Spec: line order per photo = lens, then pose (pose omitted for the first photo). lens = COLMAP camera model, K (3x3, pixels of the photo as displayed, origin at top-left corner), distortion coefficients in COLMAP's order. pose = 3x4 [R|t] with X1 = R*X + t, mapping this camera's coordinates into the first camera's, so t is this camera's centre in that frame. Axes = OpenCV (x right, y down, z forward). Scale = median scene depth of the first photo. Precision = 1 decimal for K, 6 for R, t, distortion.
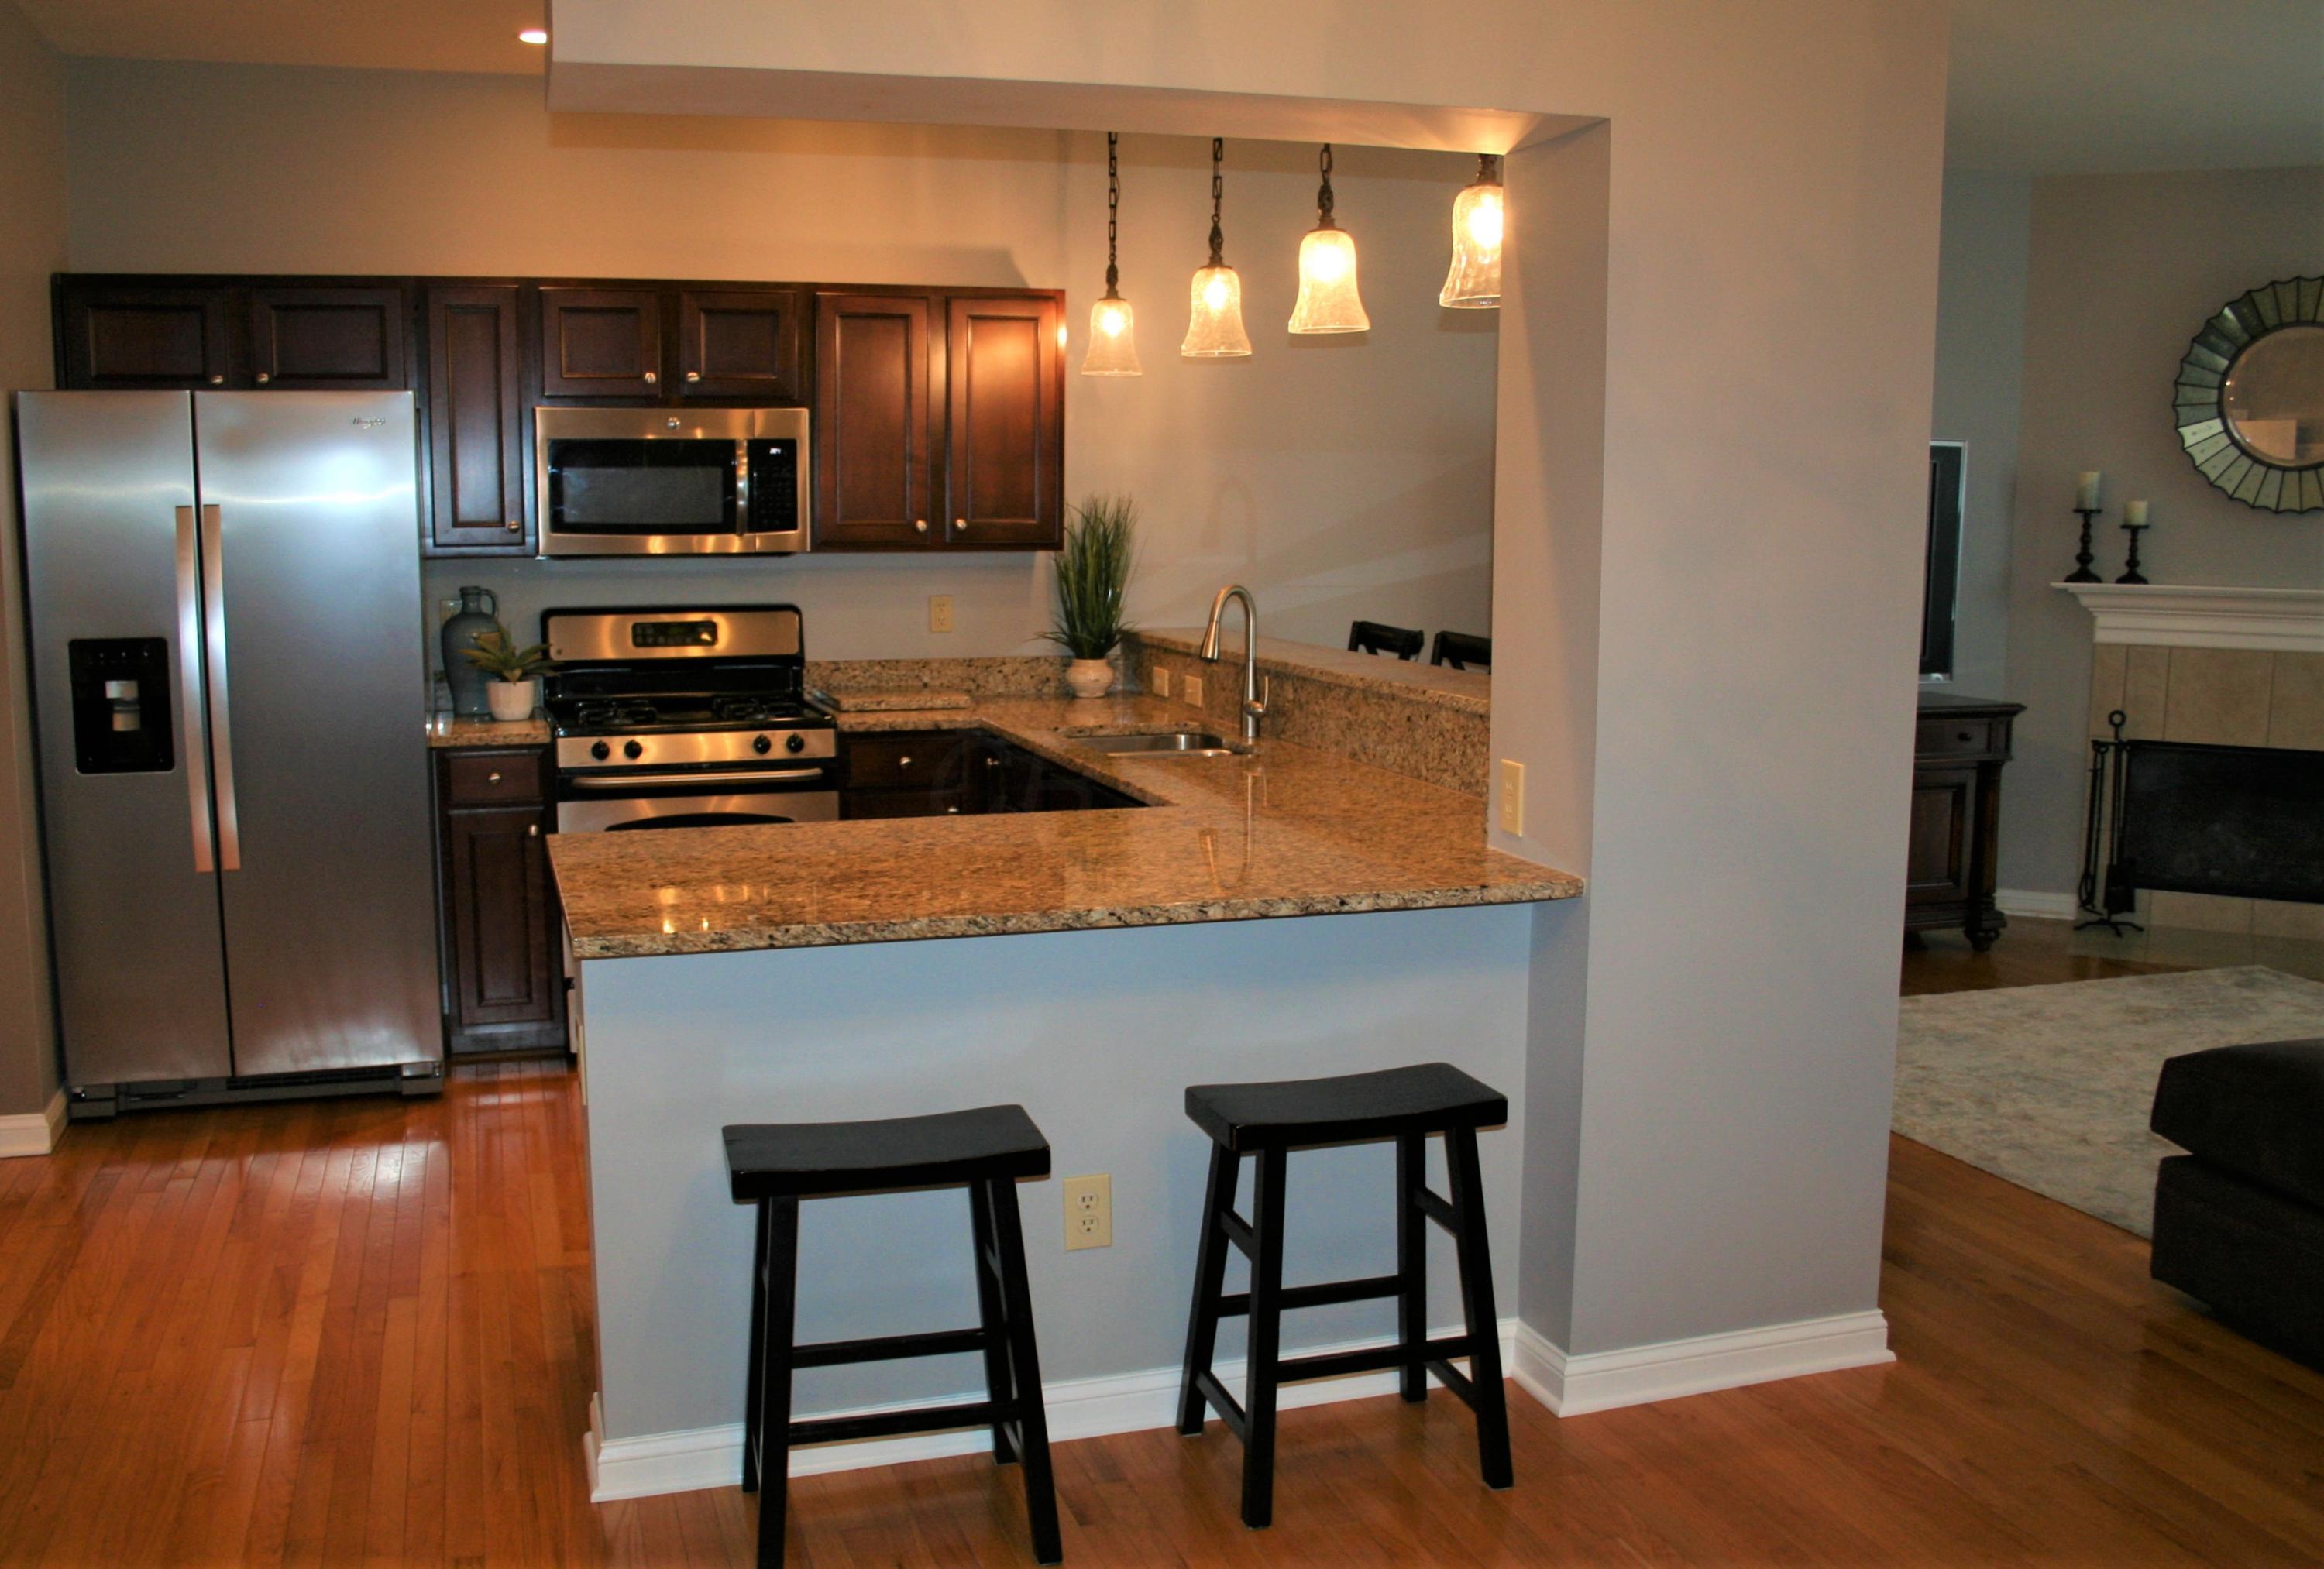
lens RADIAL K [[2074.5, 0, 1115.2], [0, 2074.5, 809.6], [0, 0, 1]] dist [-0.149796, 0.115857]
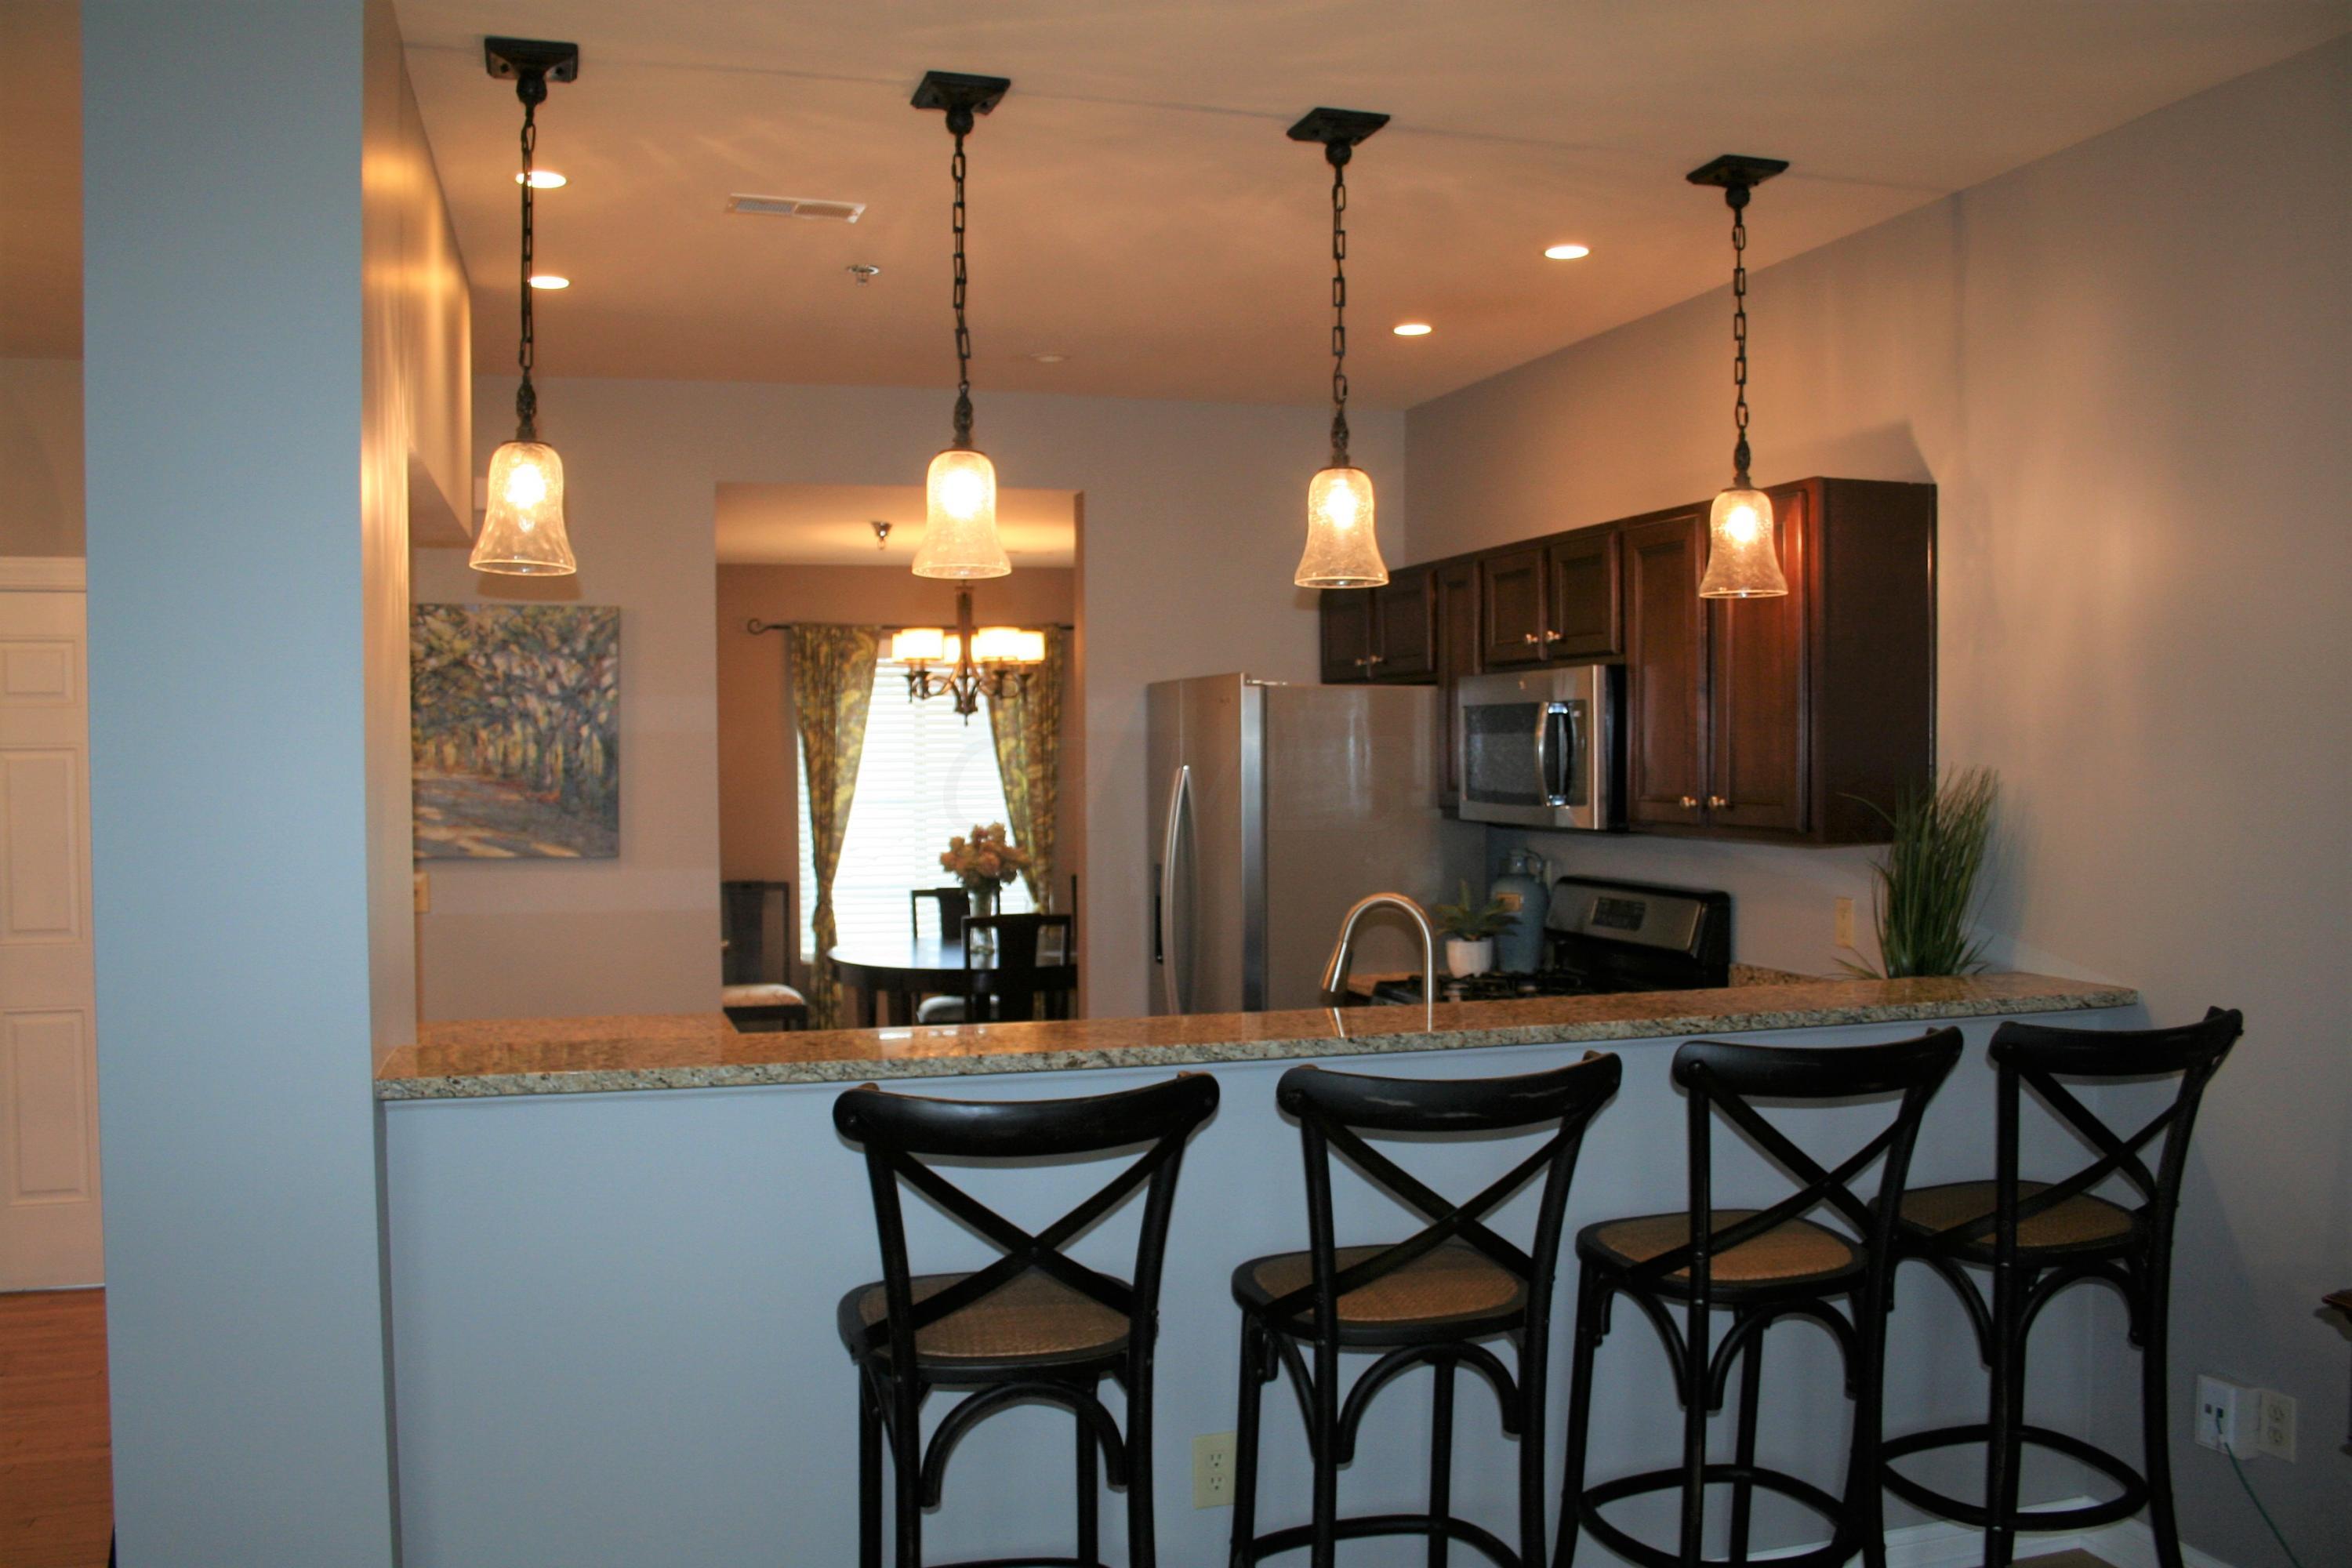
lens RADIAL K [[1943.5, 0, 1137.6], [0, 1943.5, 791.0], [0, 0, 1]] dist [-0.148427, 0.126927]
pose [[-0.015320, 0.018047, -0.999720, 0.625705], [-0.143047, 0.989513, 0.020055, -0.122985], [0.989597, 0.143314, -0.012578, 0.775623]]
